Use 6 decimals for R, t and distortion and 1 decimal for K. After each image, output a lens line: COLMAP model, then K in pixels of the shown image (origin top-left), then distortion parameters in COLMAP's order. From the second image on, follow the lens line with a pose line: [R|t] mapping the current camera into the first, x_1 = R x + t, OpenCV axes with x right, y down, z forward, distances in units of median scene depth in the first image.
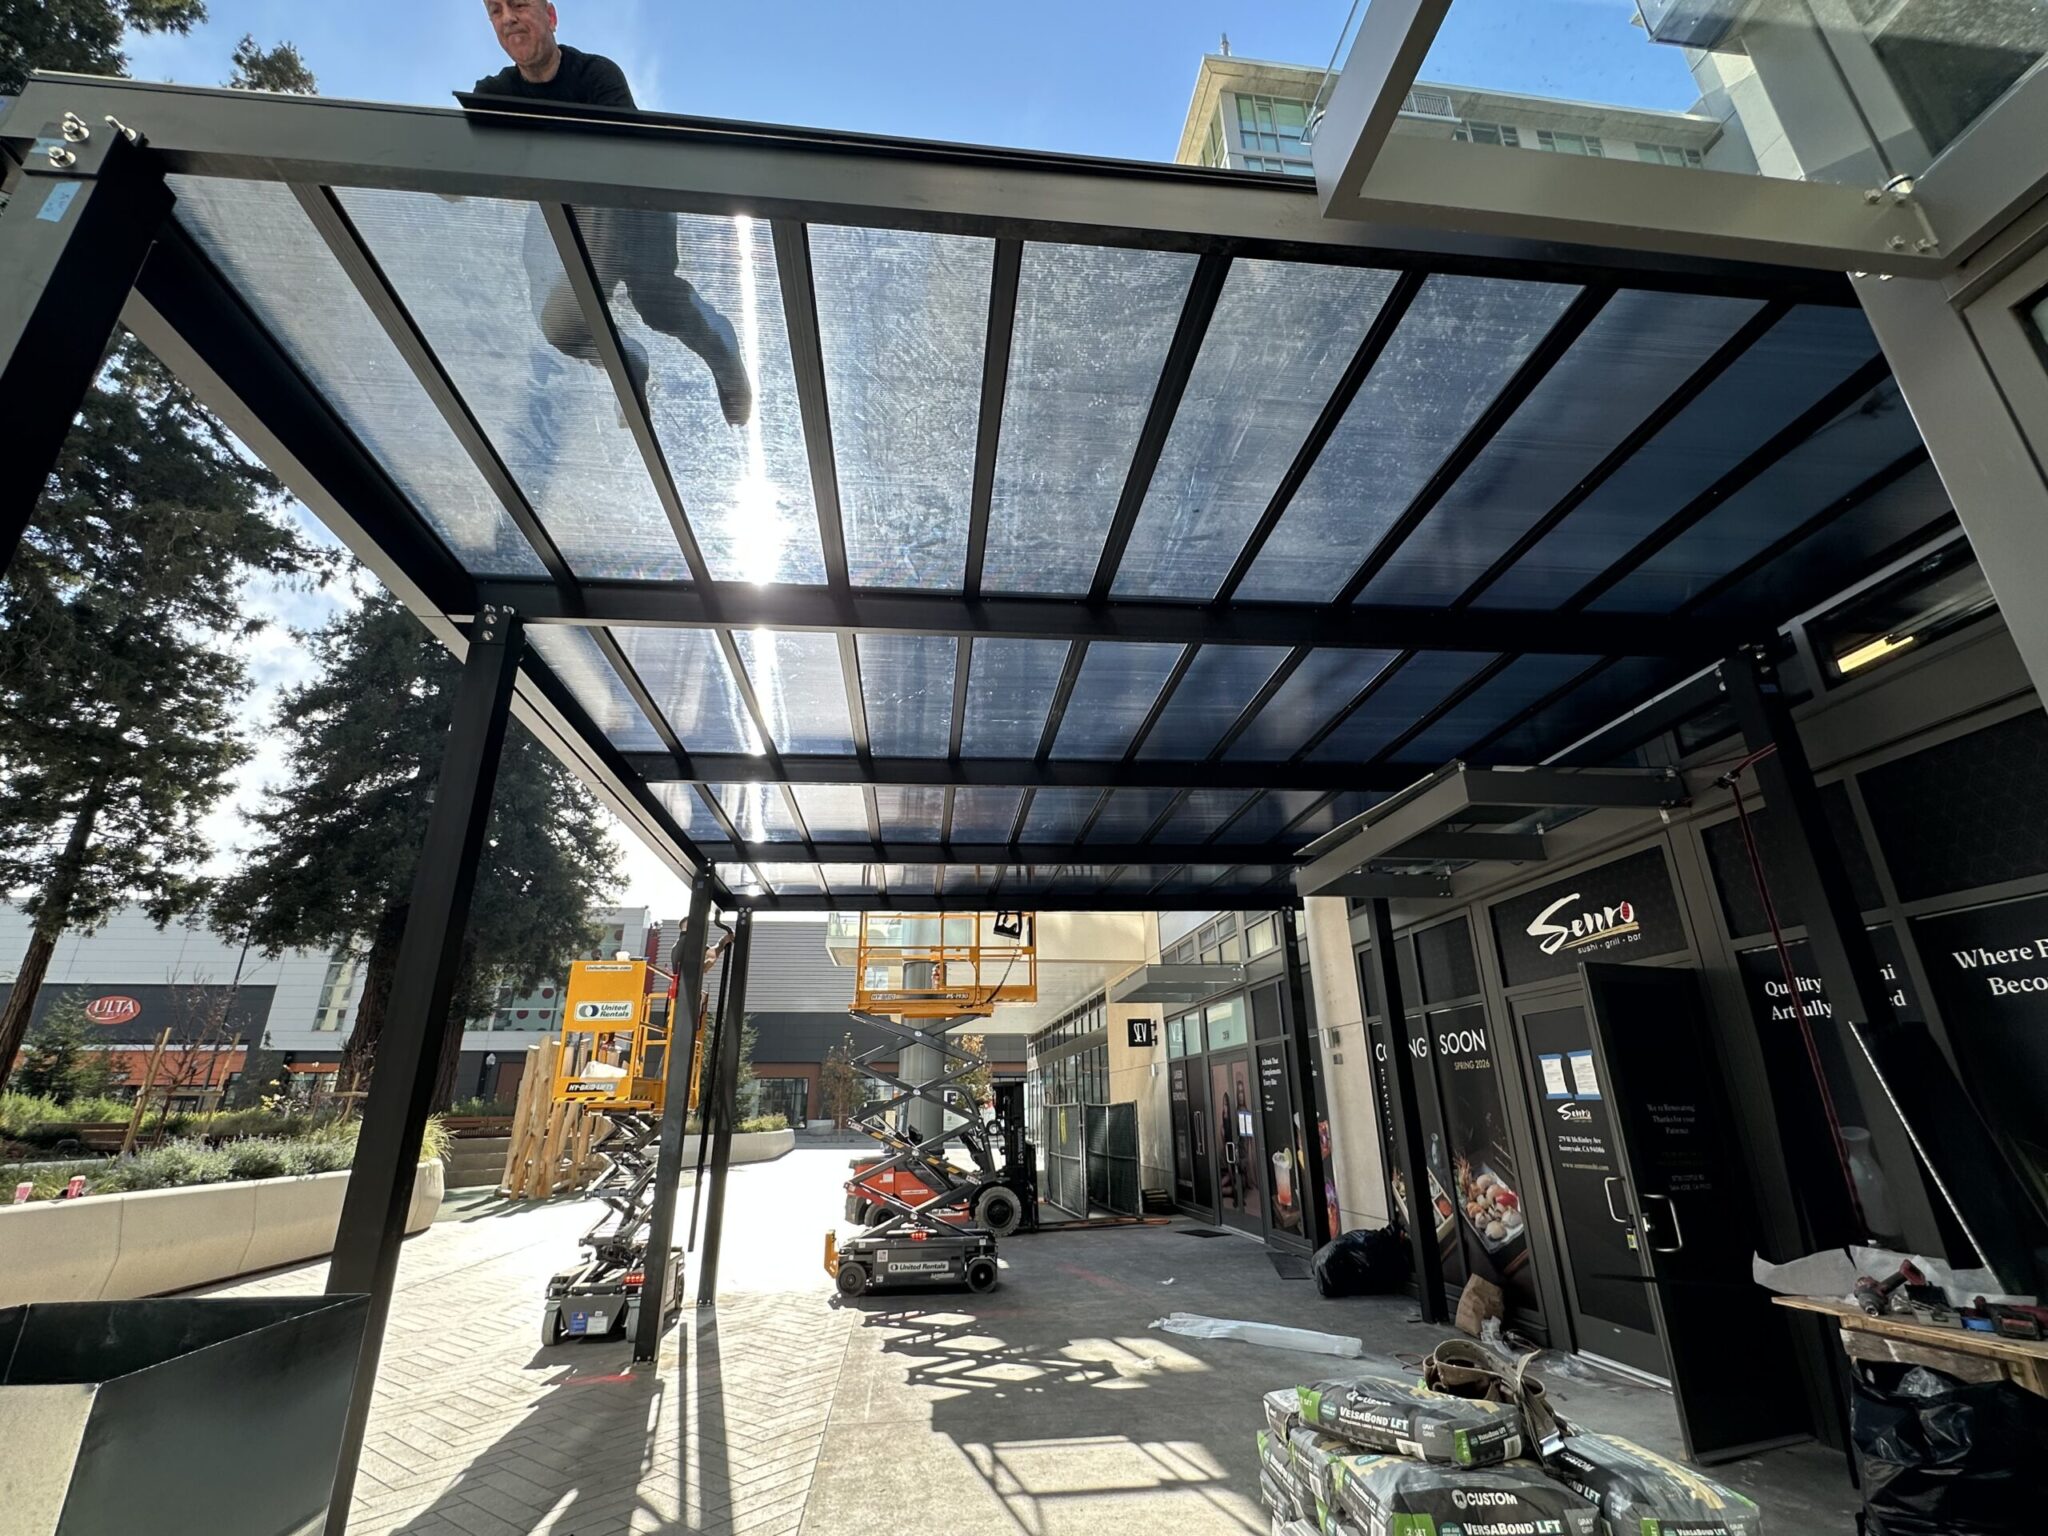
lens RADIAL K [[903.9, 0, 1024.0], [0, 903.9, 768.0], [0, 0, 1]] dist [-0.001678, 0.000209]
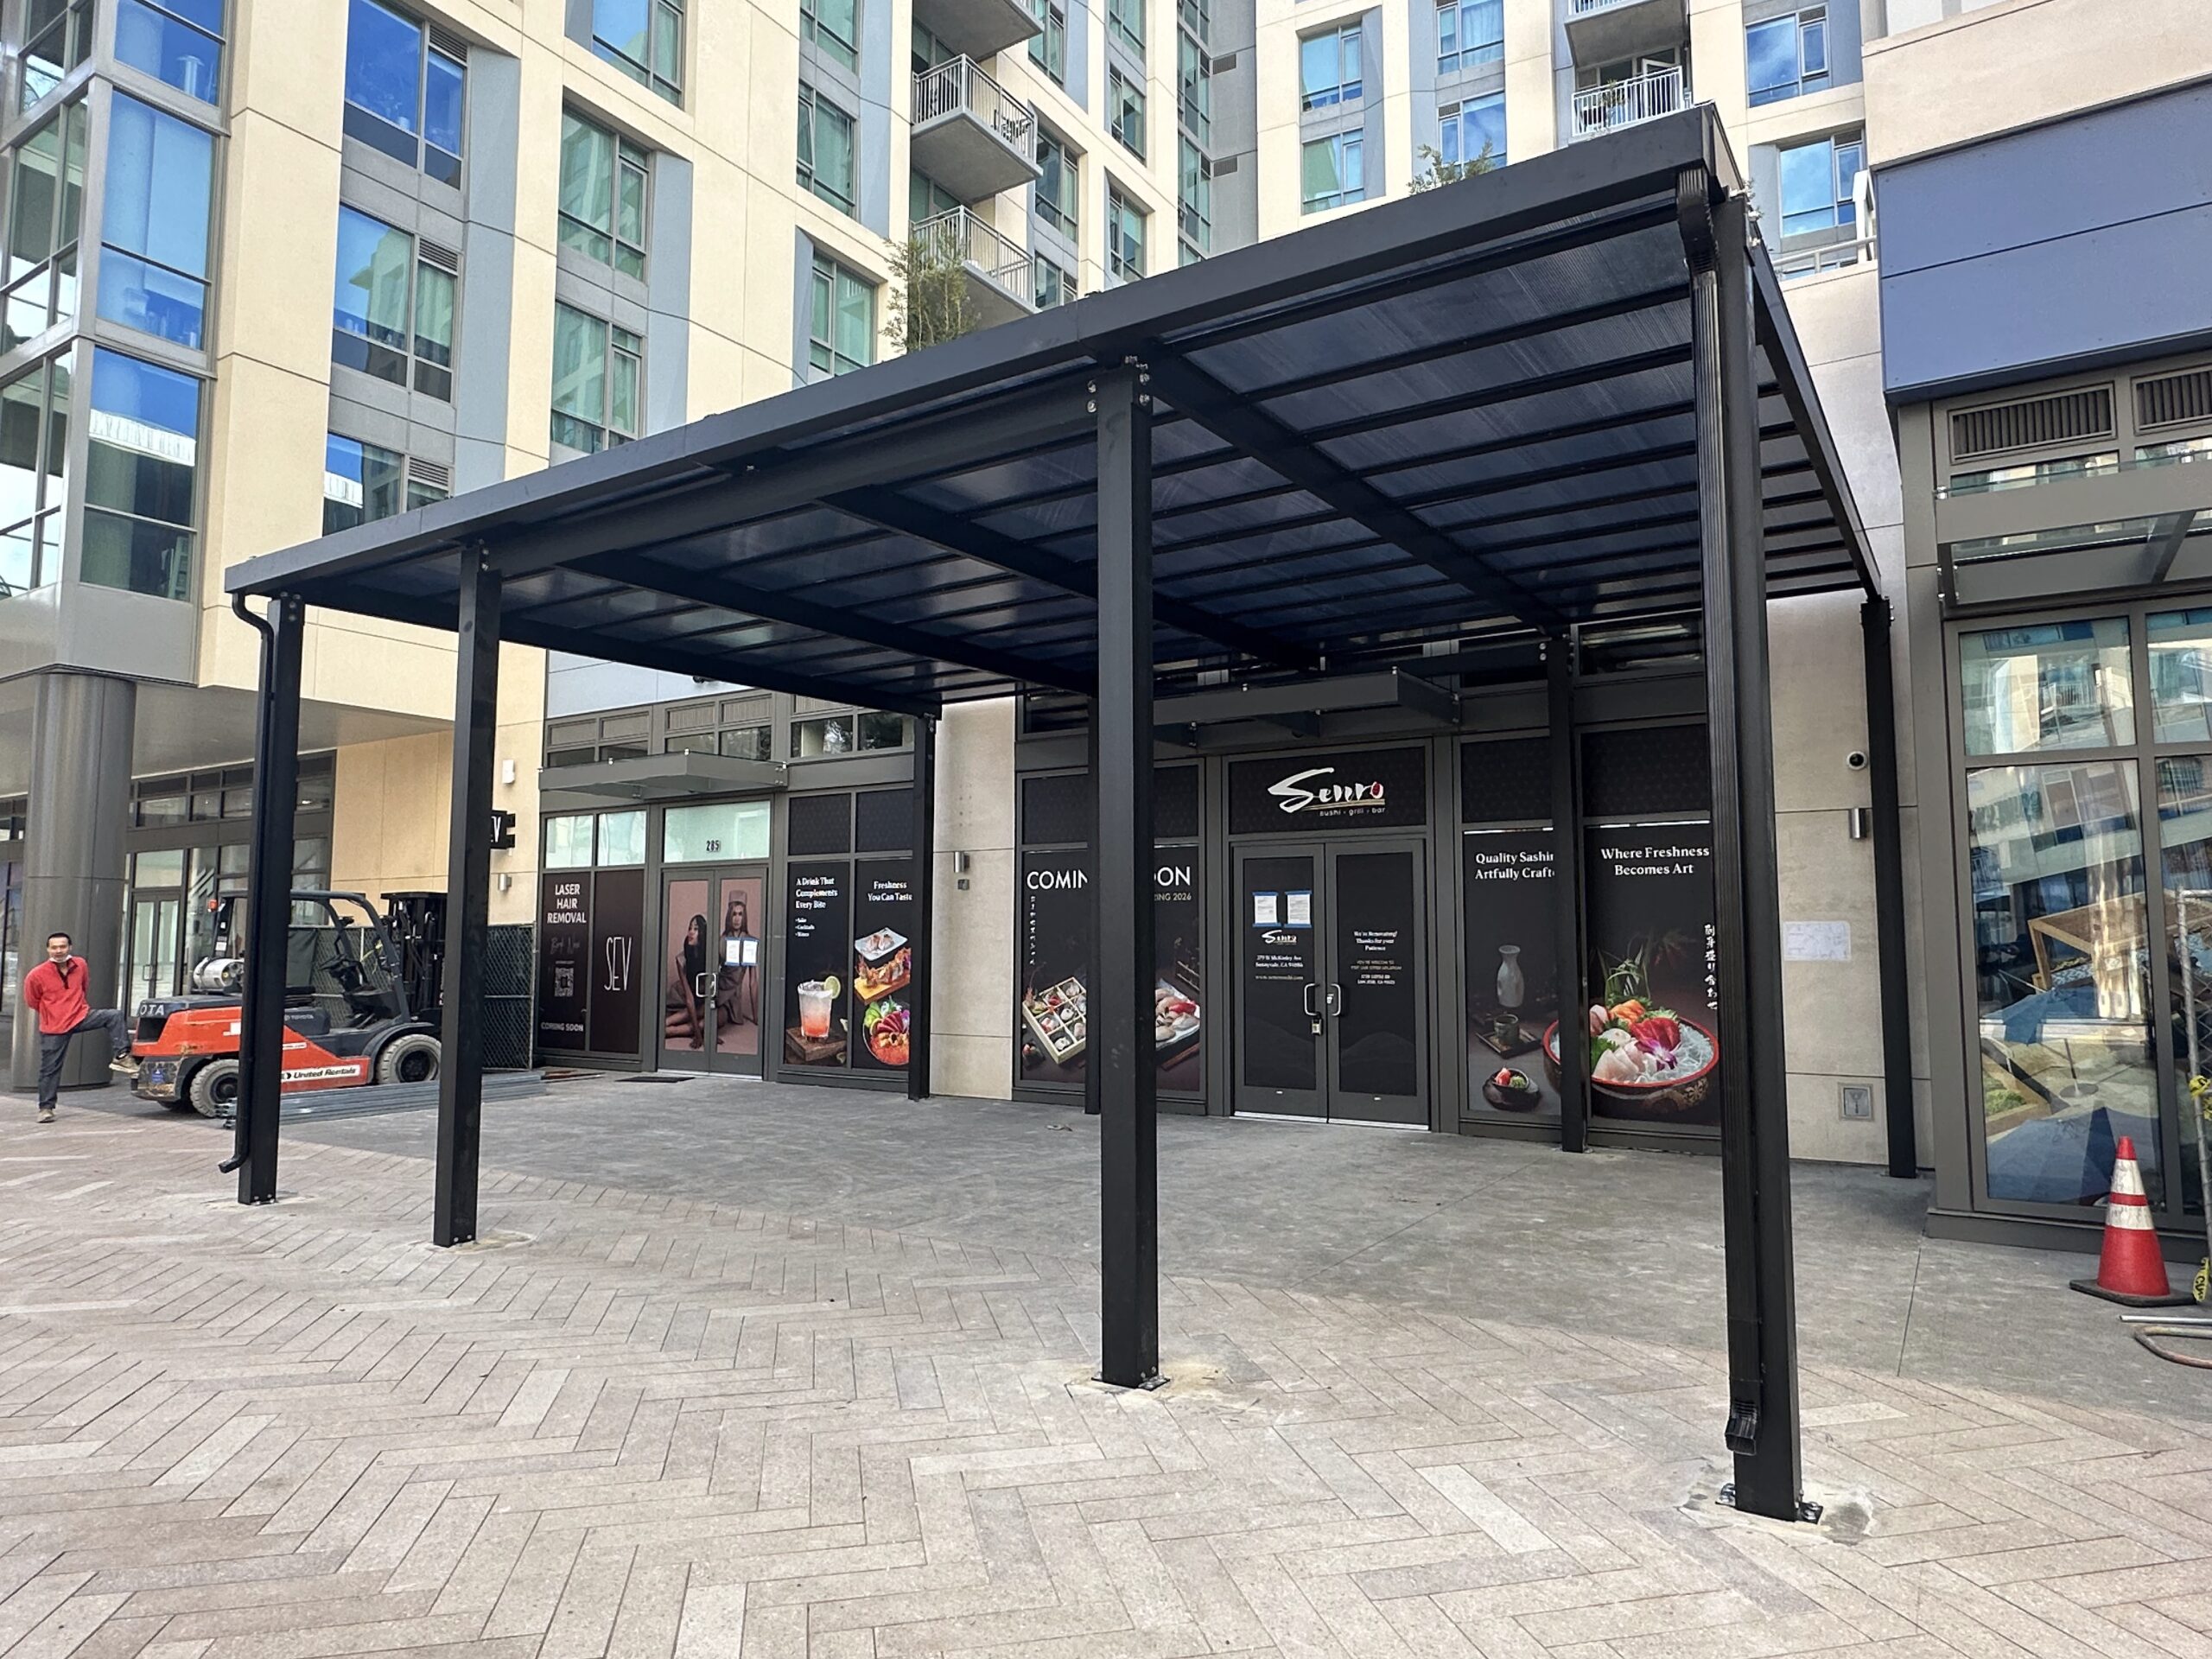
lens RADIAL K [[1368.8, 0, 1108.5], [0, 1368.8, 827.9], [0, 0, 1]] dist [-0.001795, 0.000063]
pose [[0.637256, 0.076692, 0.766826, -0.890246], [-0.281181, 0.949579, 0.138701, 0.040498], [-0.717525, -0.304005, 0.626689, 0.035873]]
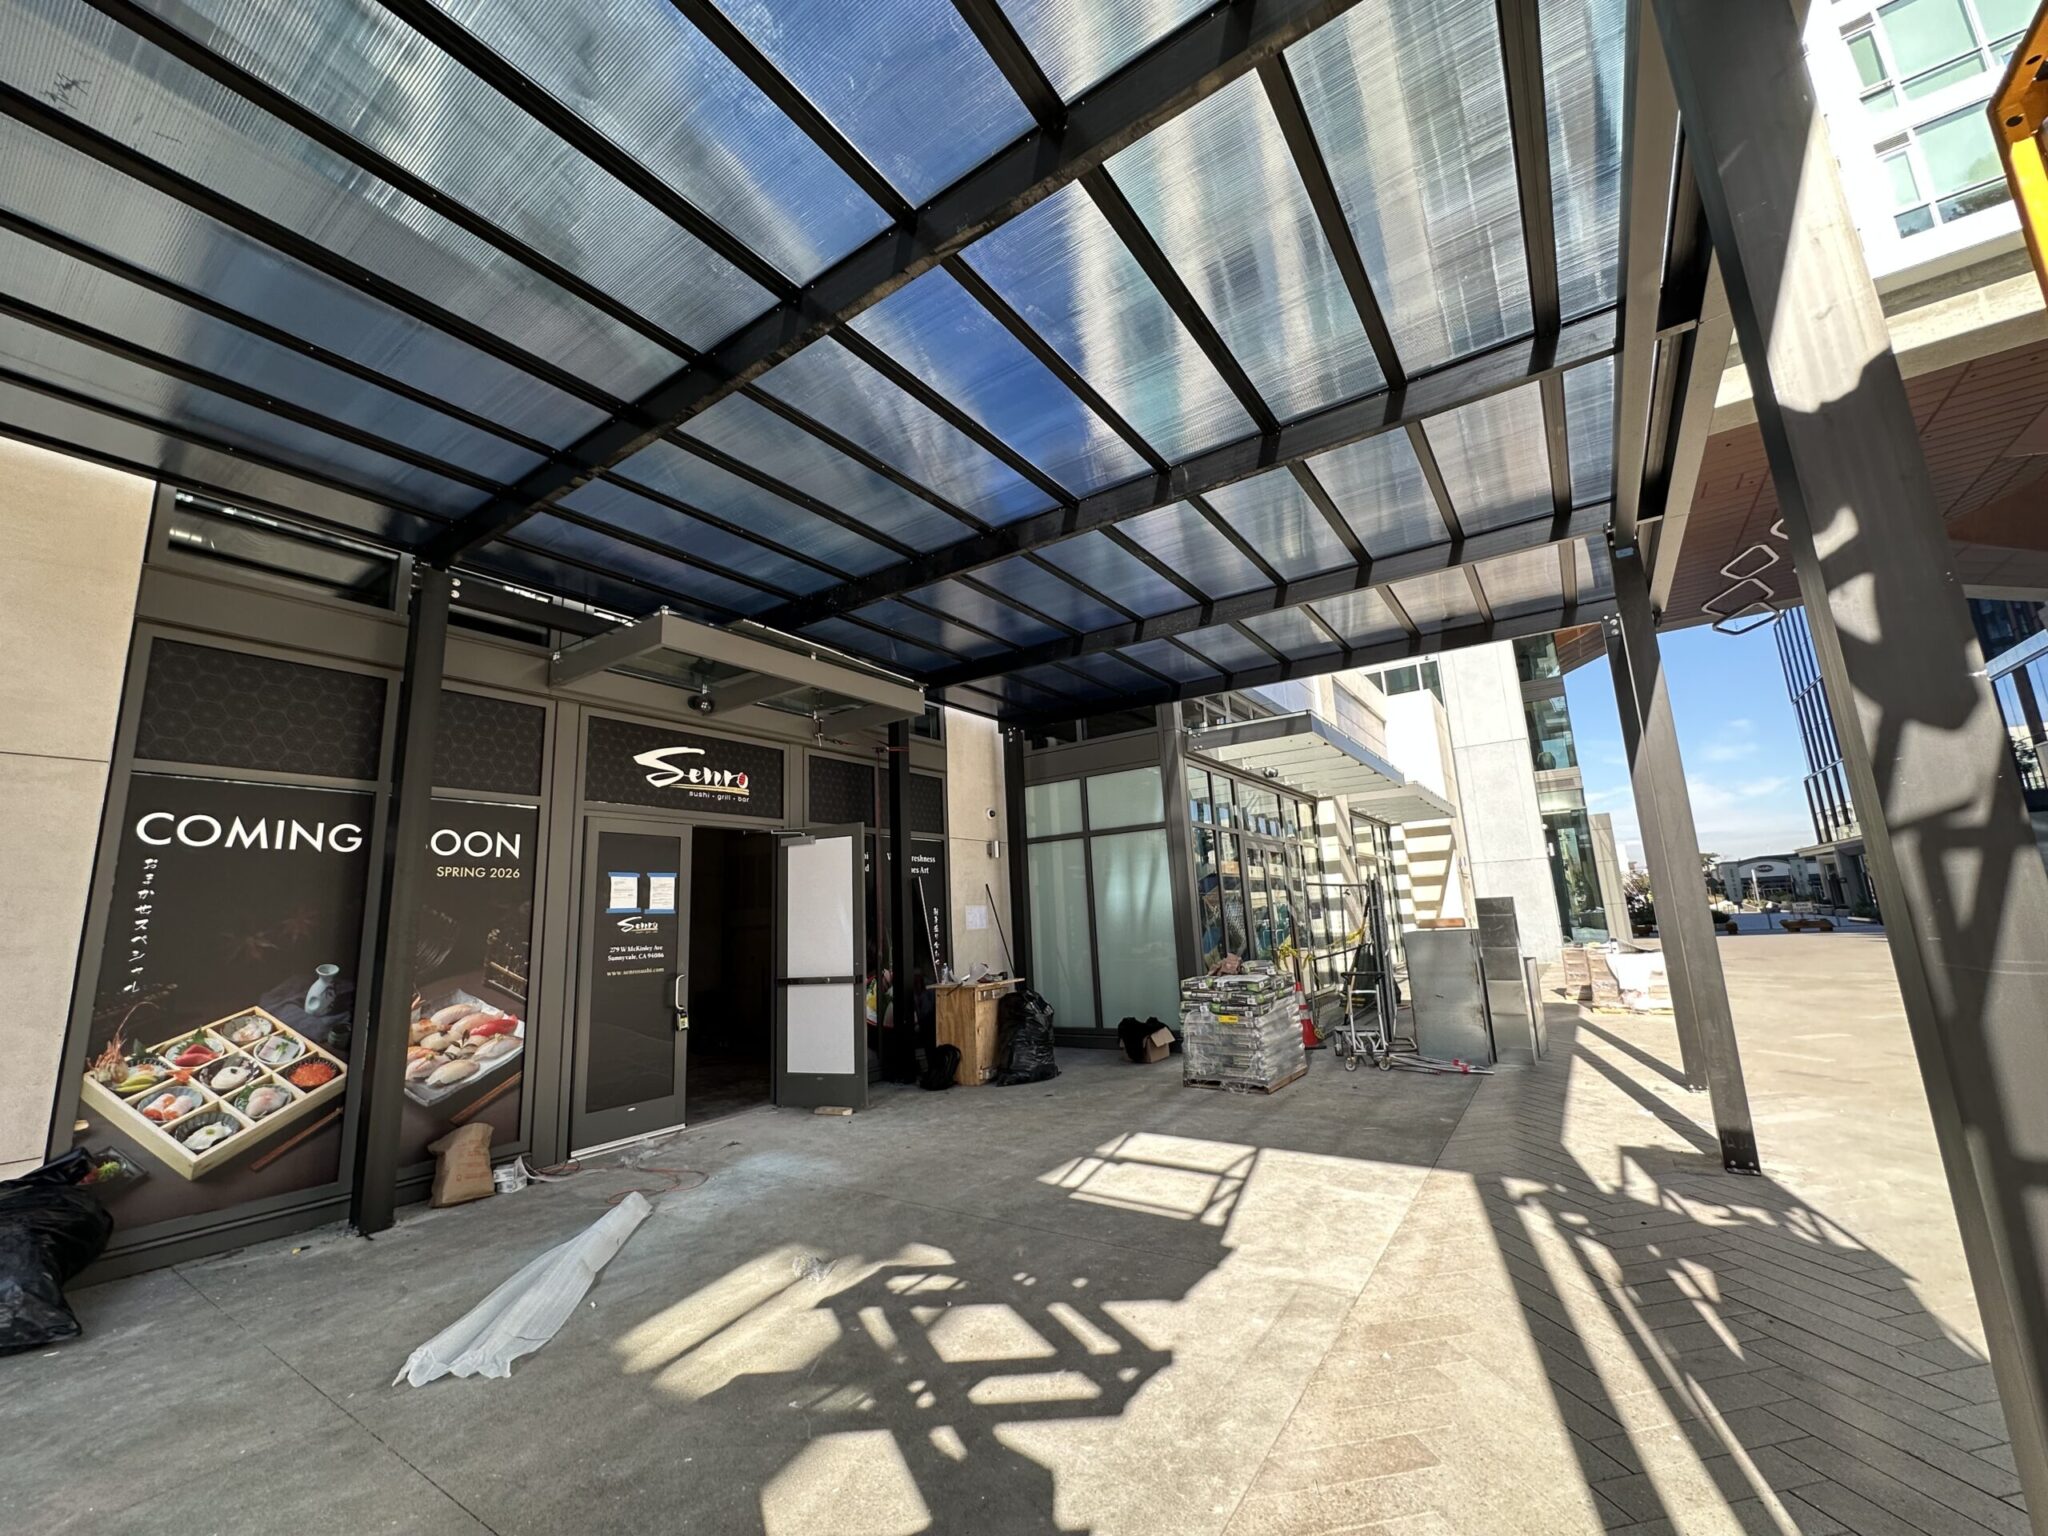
lens RADIAL K [[810.9, 0, 1024.0], [0, 810.9, 768.0], [0, 0, 1]] dist [-0.004106, 0.000289]
pose [[-0.749082, 0.171485, 0.639898, -0.357000], [-0.181212, 0.876038, -0.446900, 0.511846], [-0.637211, -0.450722, -0.625149, 1.261606]]
